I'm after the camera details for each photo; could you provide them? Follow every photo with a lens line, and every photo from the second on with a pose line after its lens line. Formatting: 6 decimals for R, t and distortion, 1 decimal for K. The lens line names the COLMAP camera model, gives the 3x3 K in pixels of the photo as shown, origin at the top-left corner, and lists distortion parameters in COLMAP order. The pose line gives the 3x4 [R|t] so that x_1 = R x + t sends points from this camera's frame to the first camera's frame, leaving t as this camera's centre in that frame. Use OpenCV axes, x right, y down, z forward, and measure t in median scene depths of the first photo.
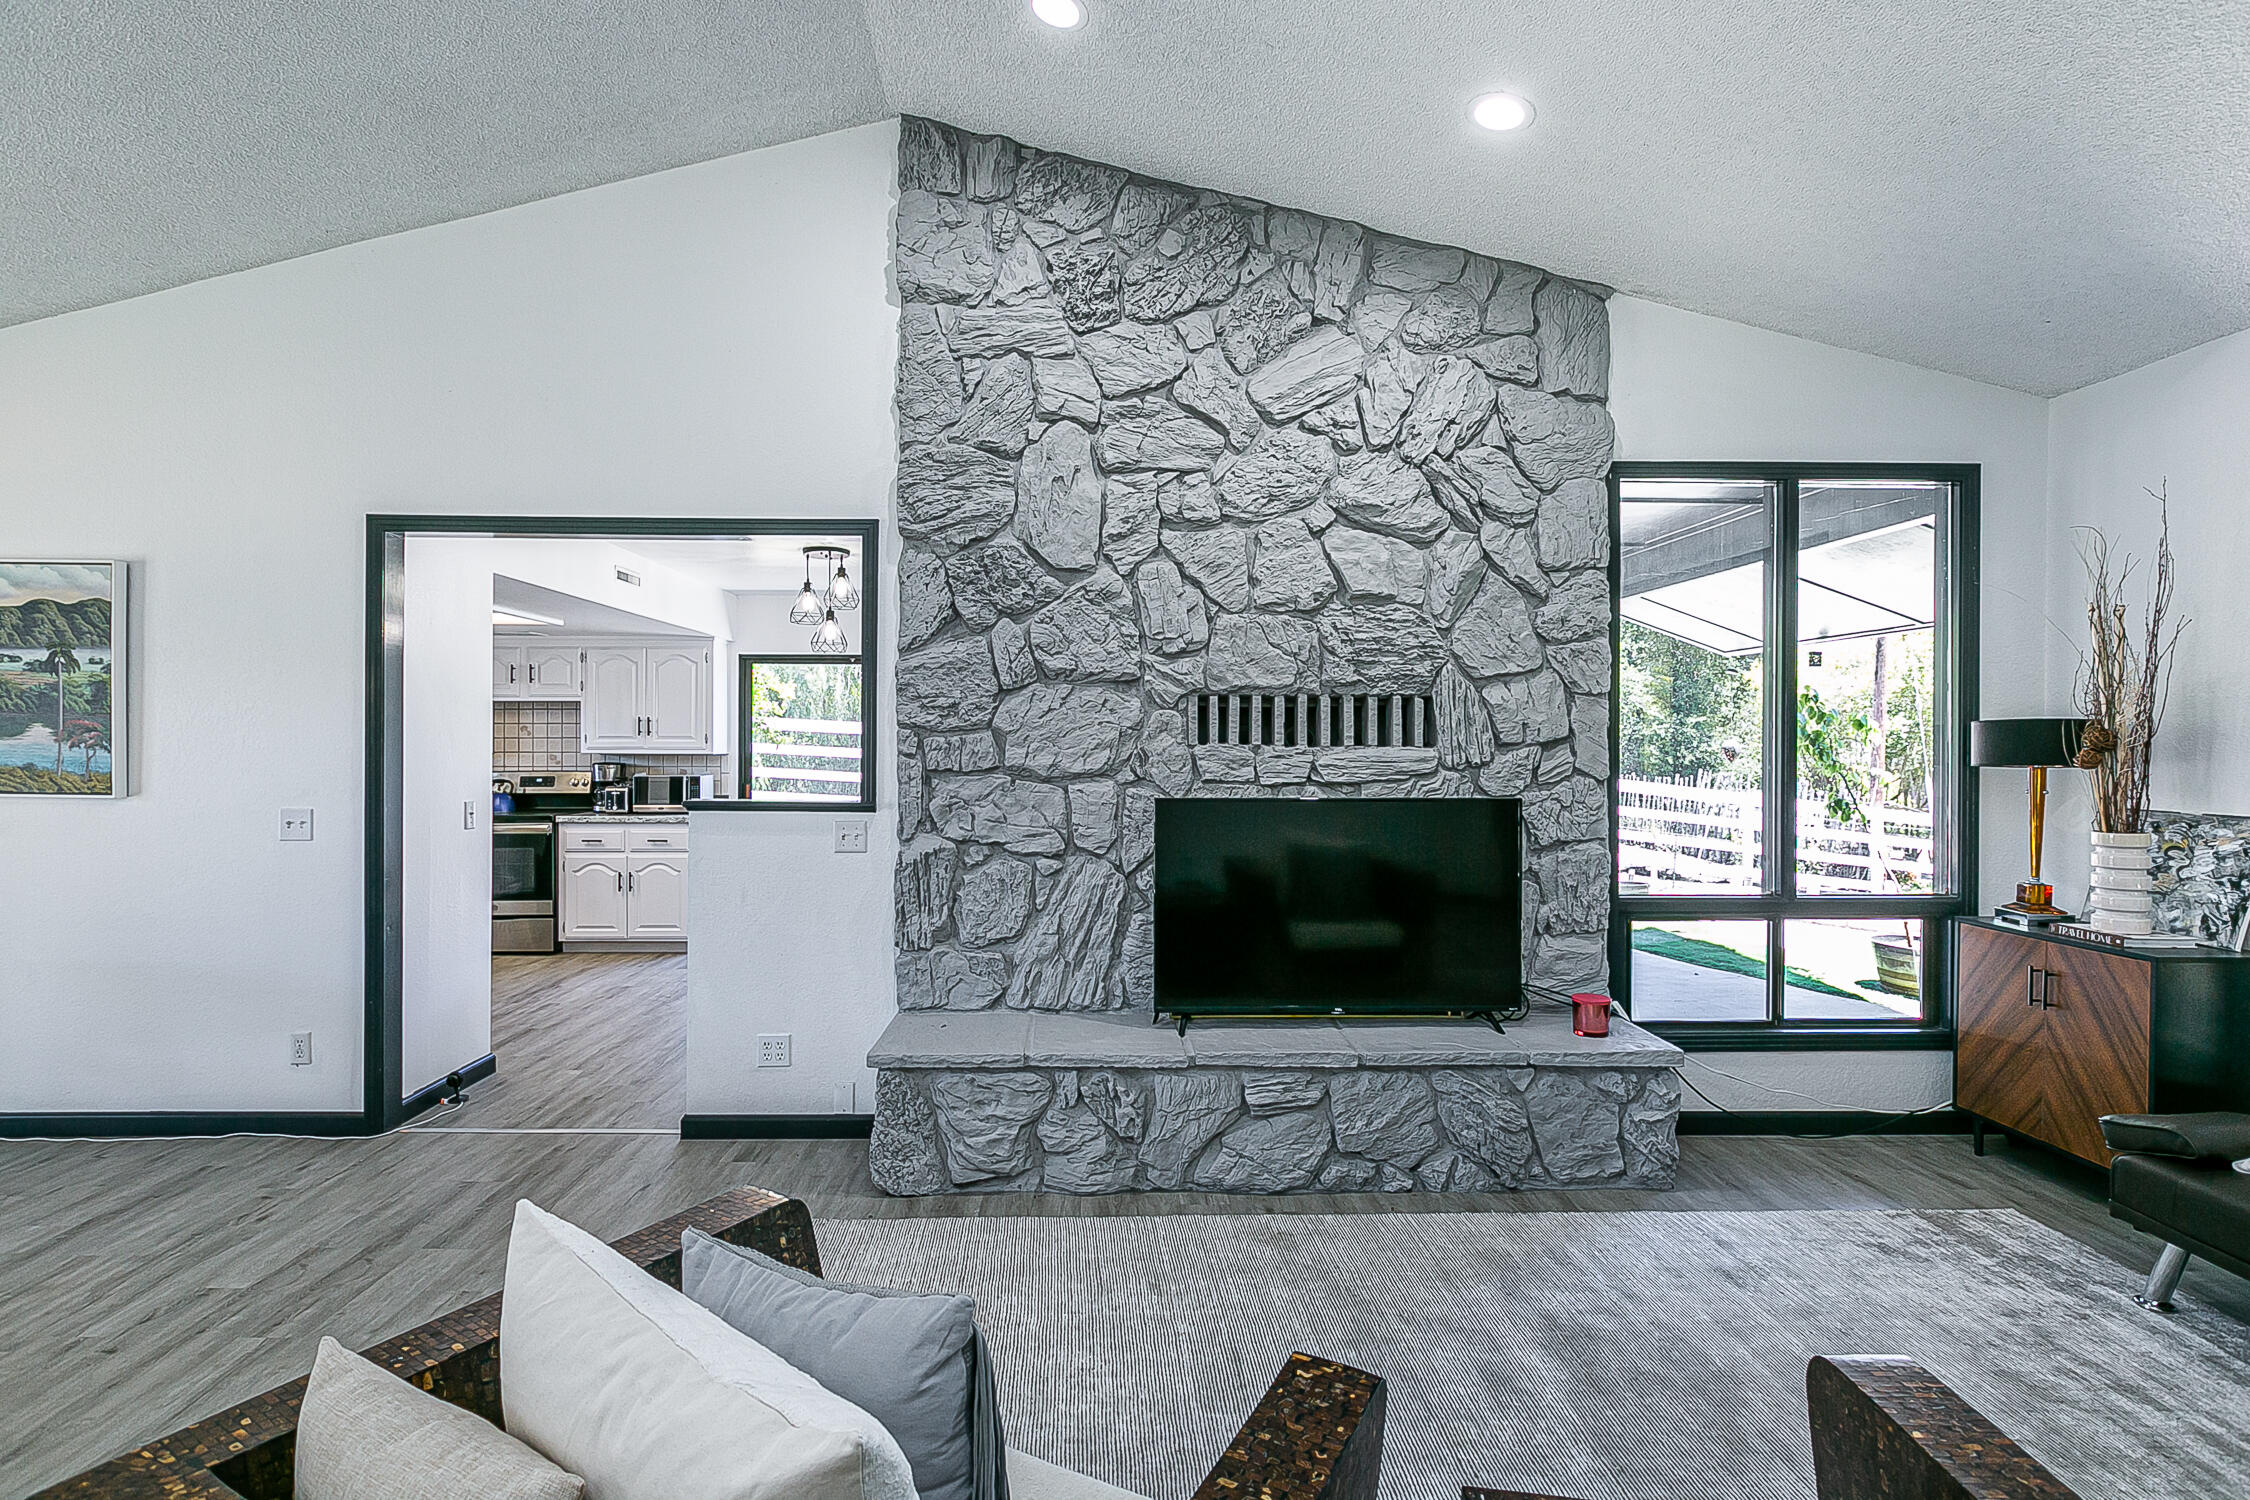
lens RADIAL K [[1093.5, 0, 1122.2], [0, 1093.5, 746.6], [0, 0, 1]] dist [-0.008689, 0.000142]
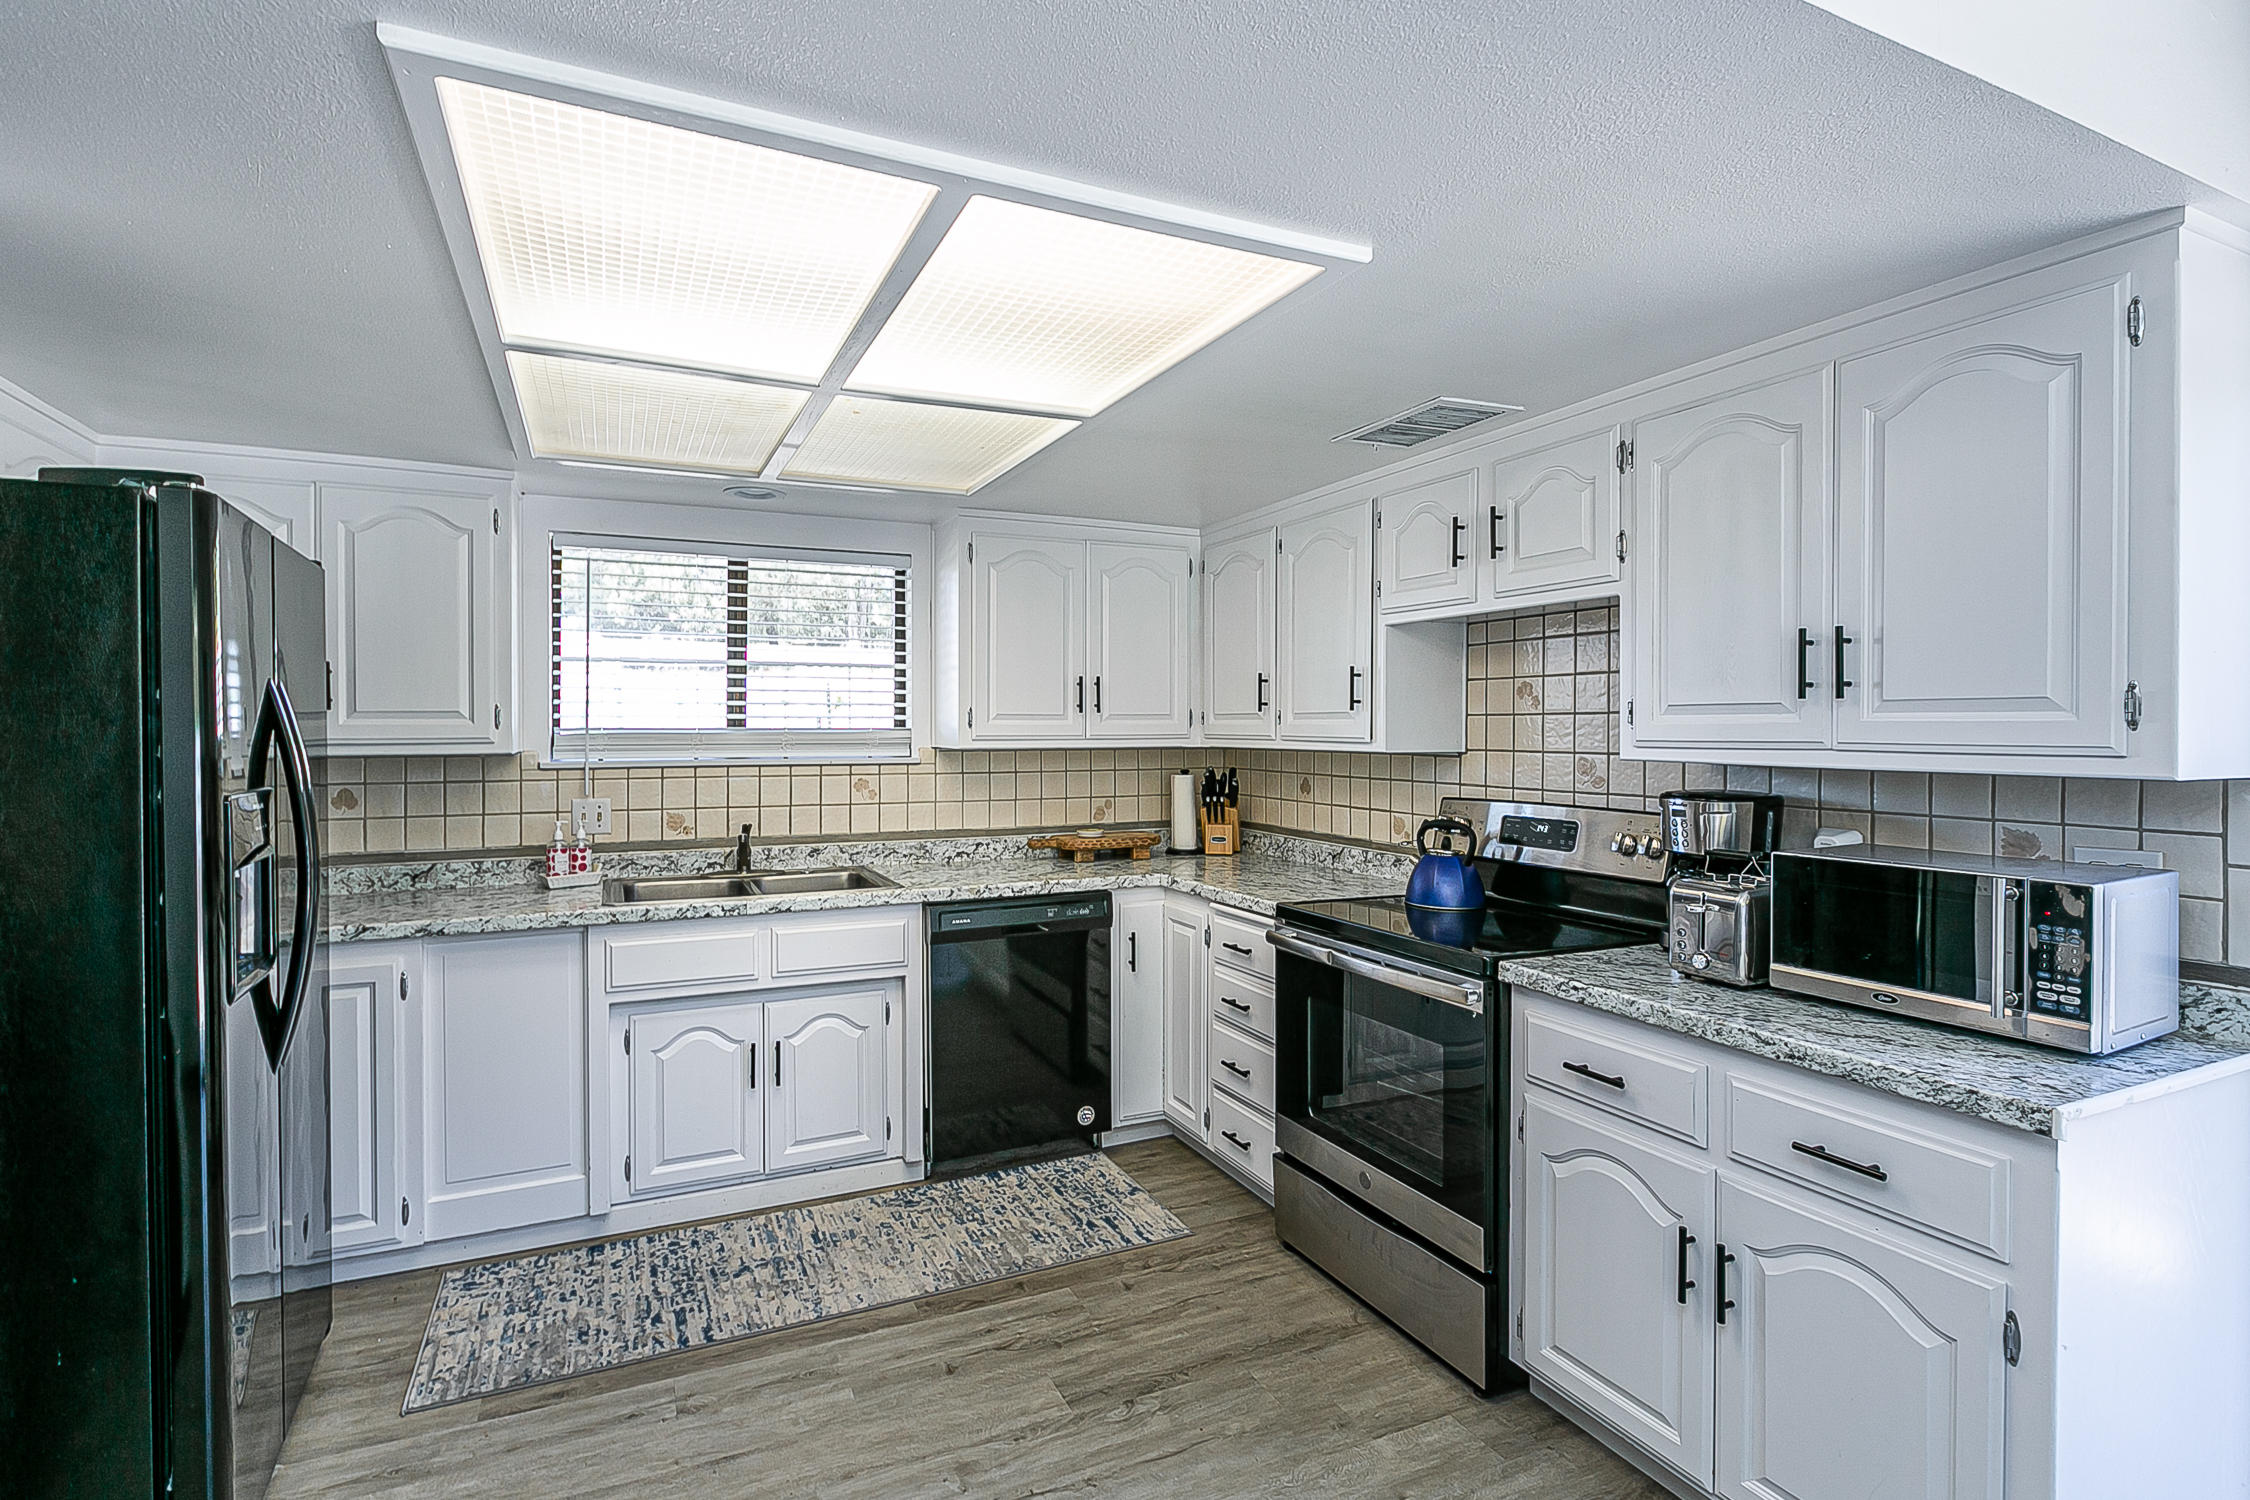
lens RADIAL K [[1063.9, 0, 1080.9], [0, 1063.9, 734.7], [0, 0, 1]] dist [-0.007257, -0.000342]
pose [[0.386556, 0.006046, -0.922246, -0.526970], [-0.003316, 0.999981, 0.005166, -0.004401], [0.922260, 0.001061, 0.386569, 1.428558]]
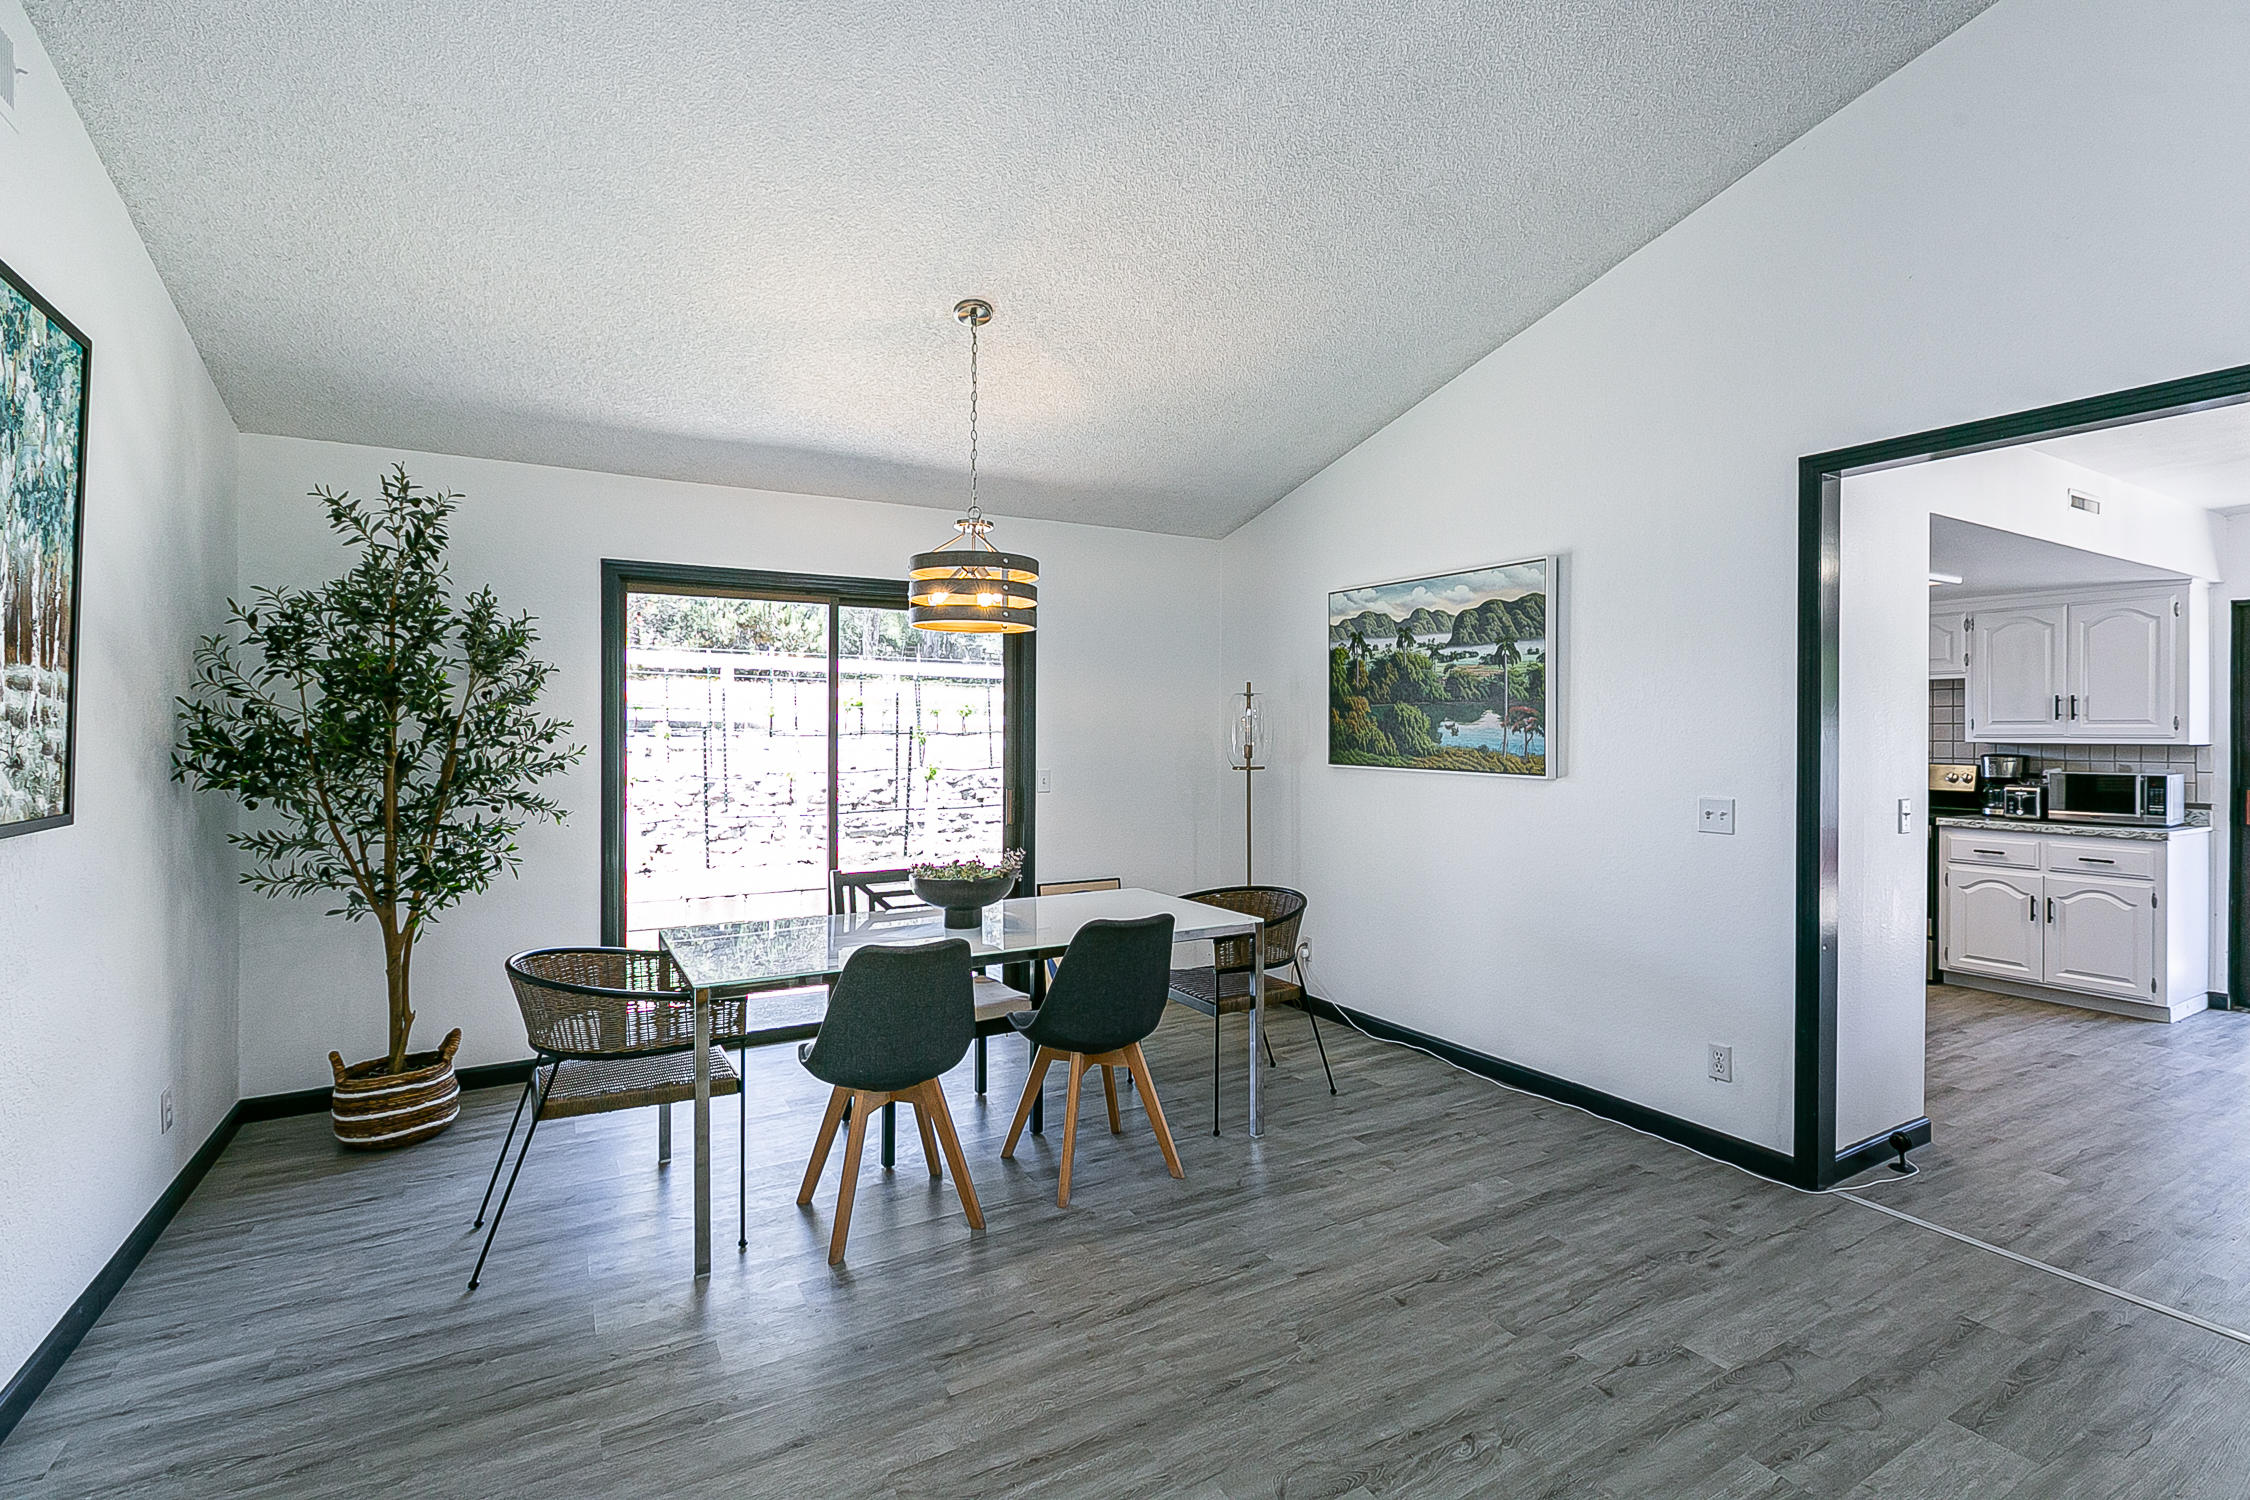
lens RADIAL K [[1026.3, 0, 1111.0], [0, 1026.3, 736.4], [0, 0, 1]] dist [-0.008415, -0.000202]
pose [[0.474066, 0.001487, -0.880488, -0.247305], [-0.003022, 0.999995, 0.000062, 0.006692], [0.880484, 0.002631, 0.474068, 0.147642]]
